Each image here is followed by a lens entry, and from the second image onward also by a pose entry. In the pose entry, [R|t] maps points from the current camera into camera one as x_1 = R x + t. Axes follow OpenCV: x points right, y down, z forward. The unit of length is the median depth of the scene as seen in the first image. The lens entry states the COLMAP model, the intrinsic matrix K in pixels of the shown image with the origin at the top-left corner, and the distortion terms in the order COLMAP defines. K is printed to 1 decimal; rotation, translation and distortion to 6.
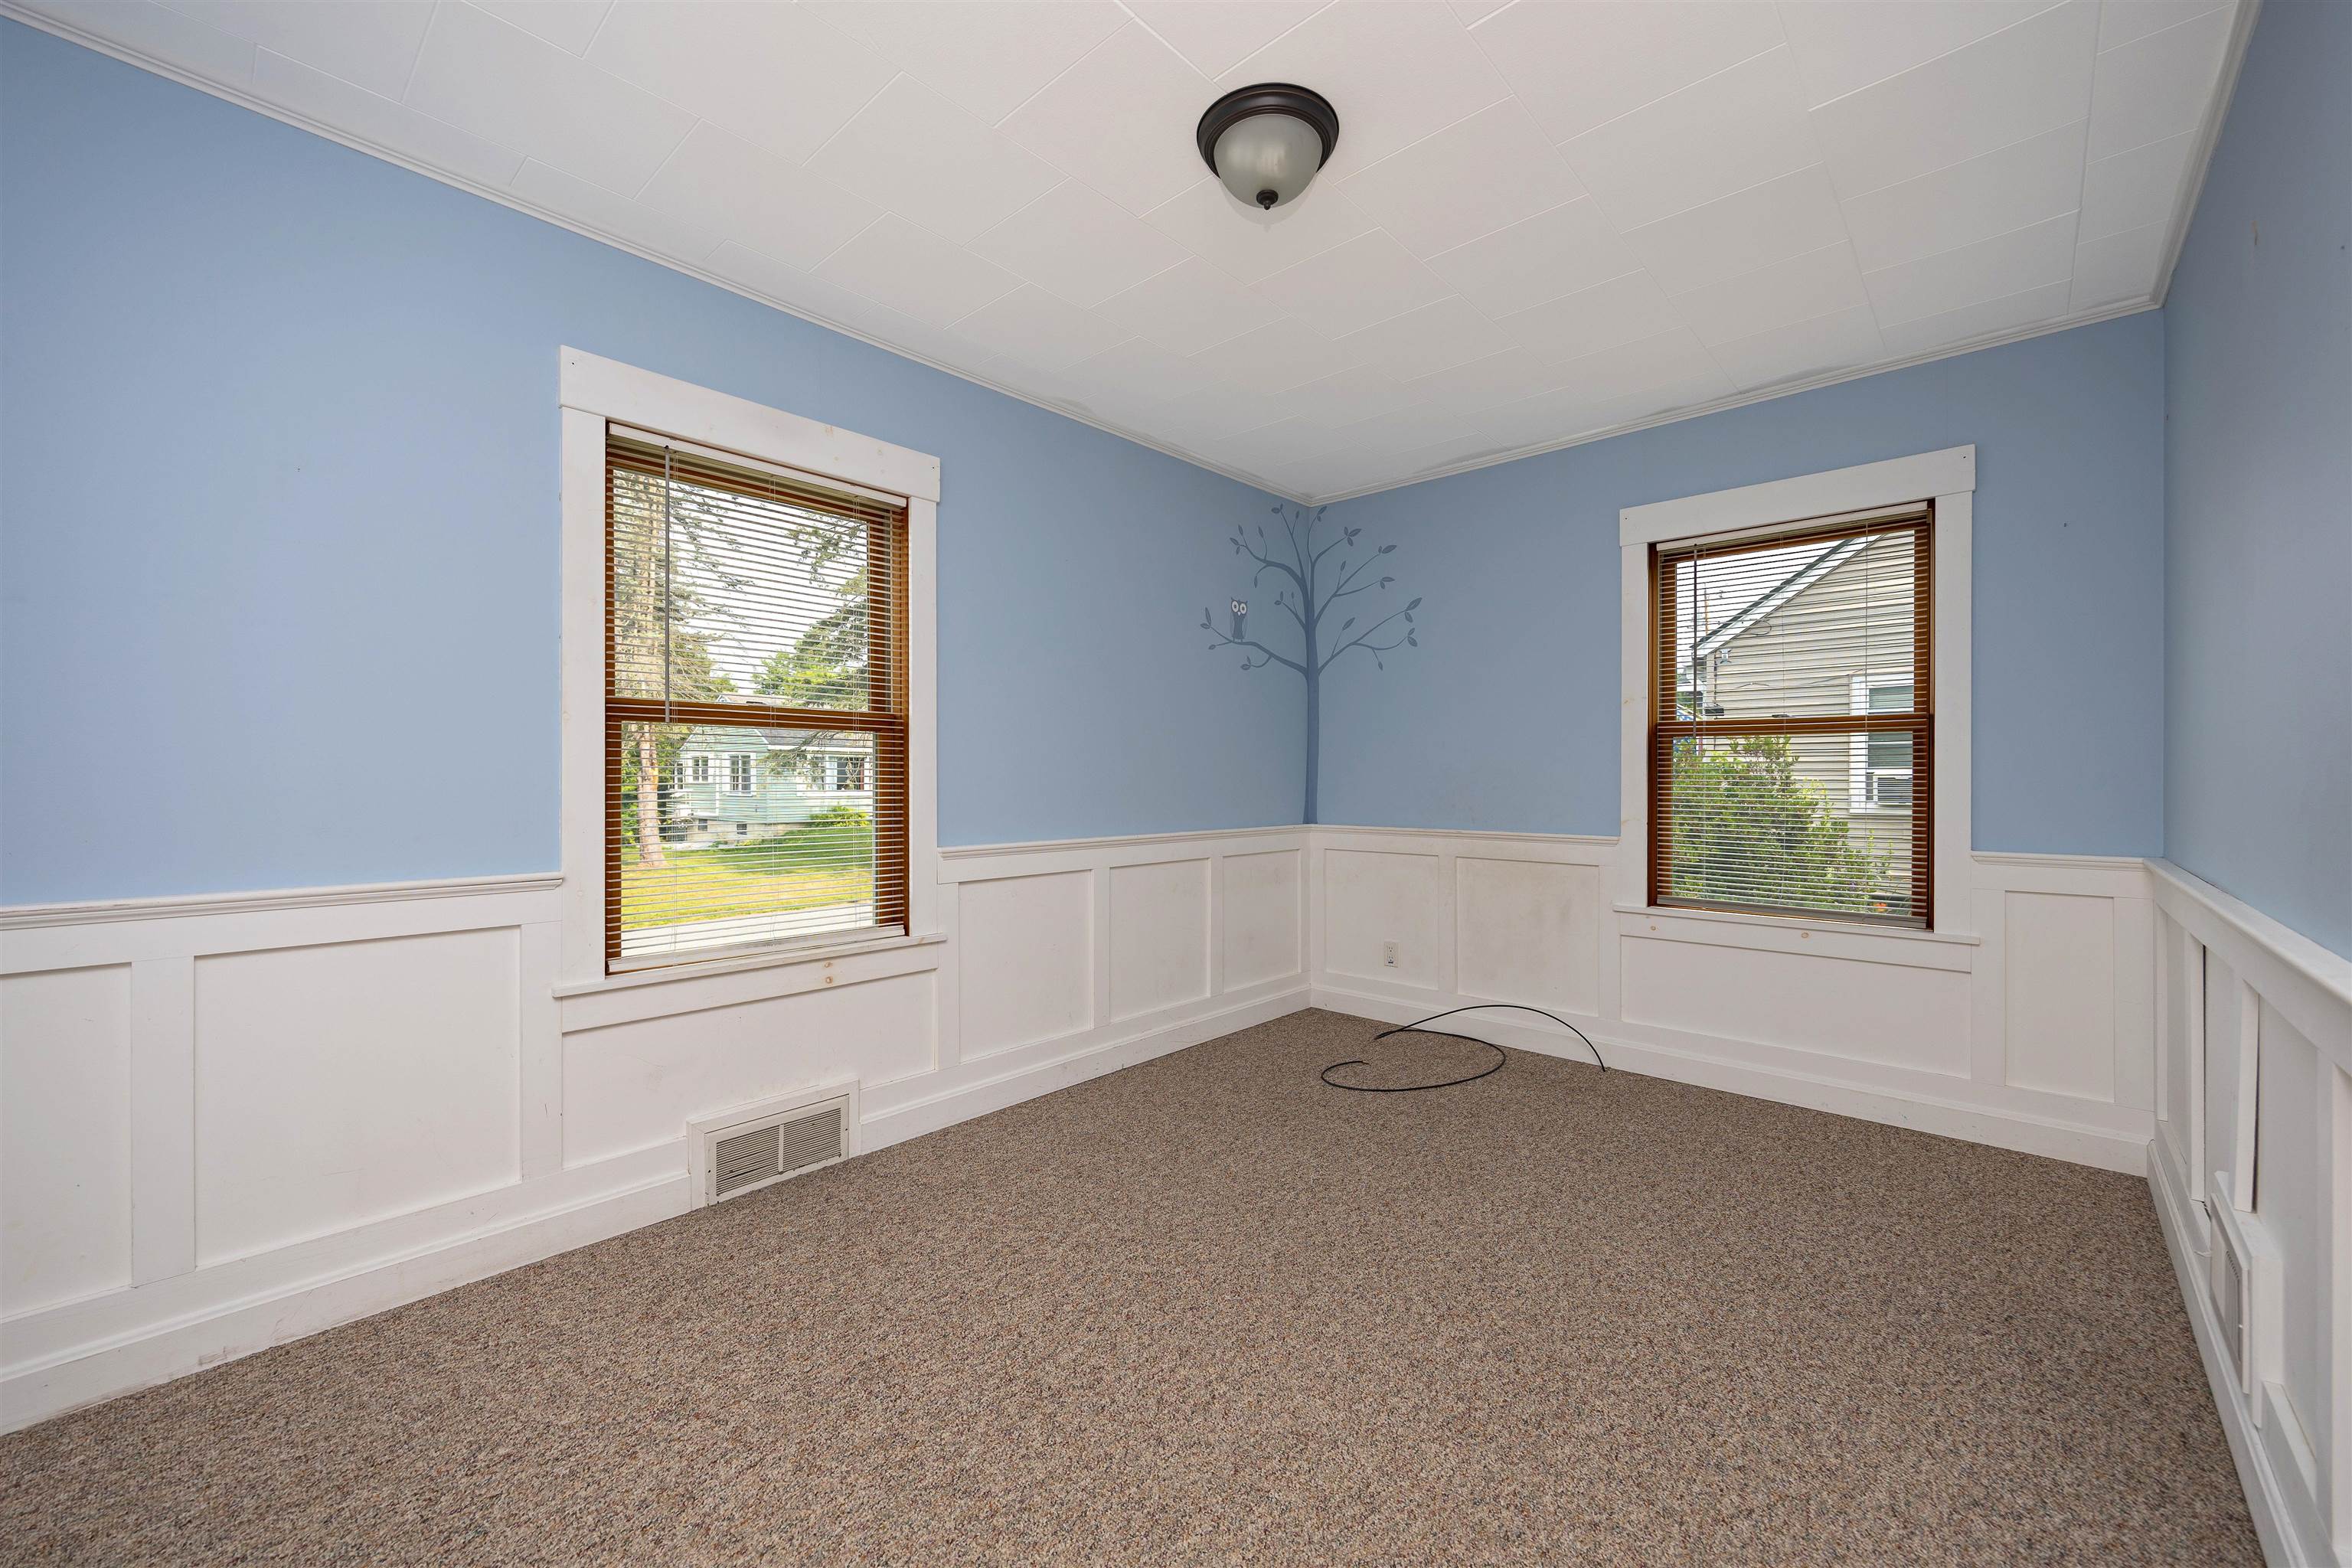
lens RADIAL K [[898.7, 0, 1172.4], [0, 898.7, 797.3], [0, 0, 1]] dist [-0.003934, 0.000592]
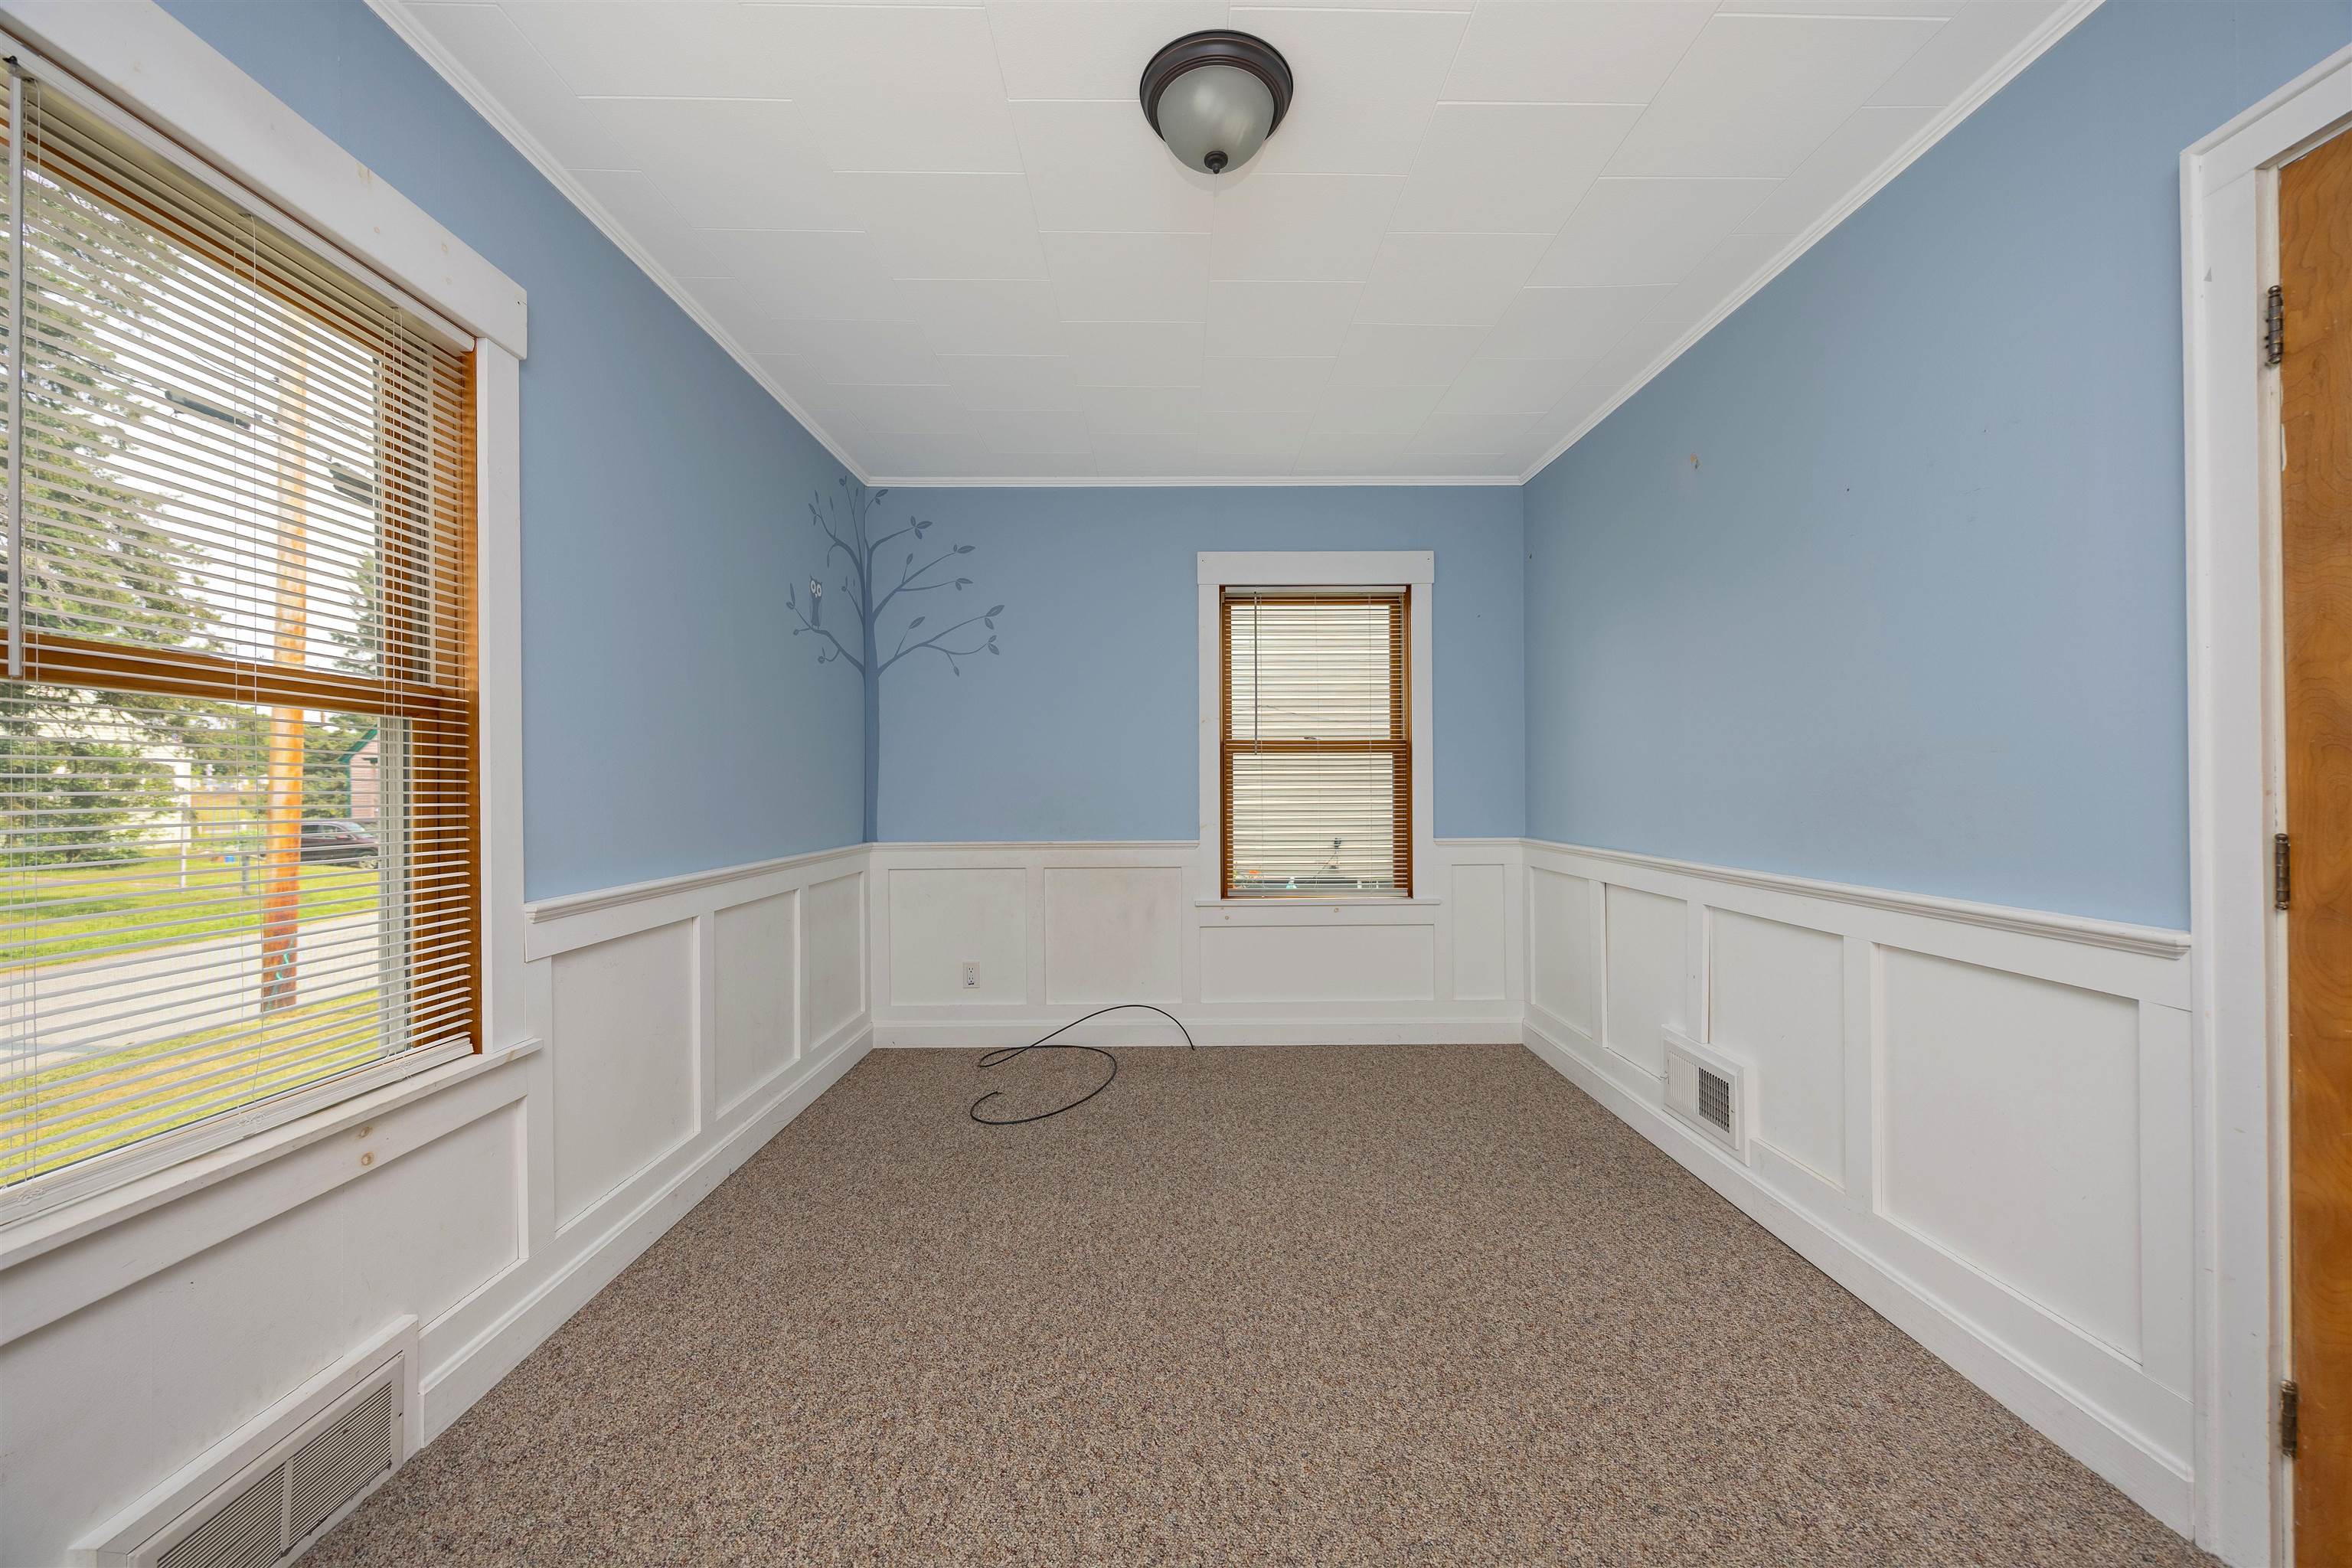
lens RADIAL K [[898.7, 0, 1152.7], [0, 898.7, 799.7], [0, 0, 1]] dist [-0.003934, 0.000592]
pose [[0.736519, -0.014785, 0.676255, -0.340497], [0.021960, 0.999757, -0.002059, -0.006461], [-0.676060, 0.016367, 0.736664, 0.221738]]
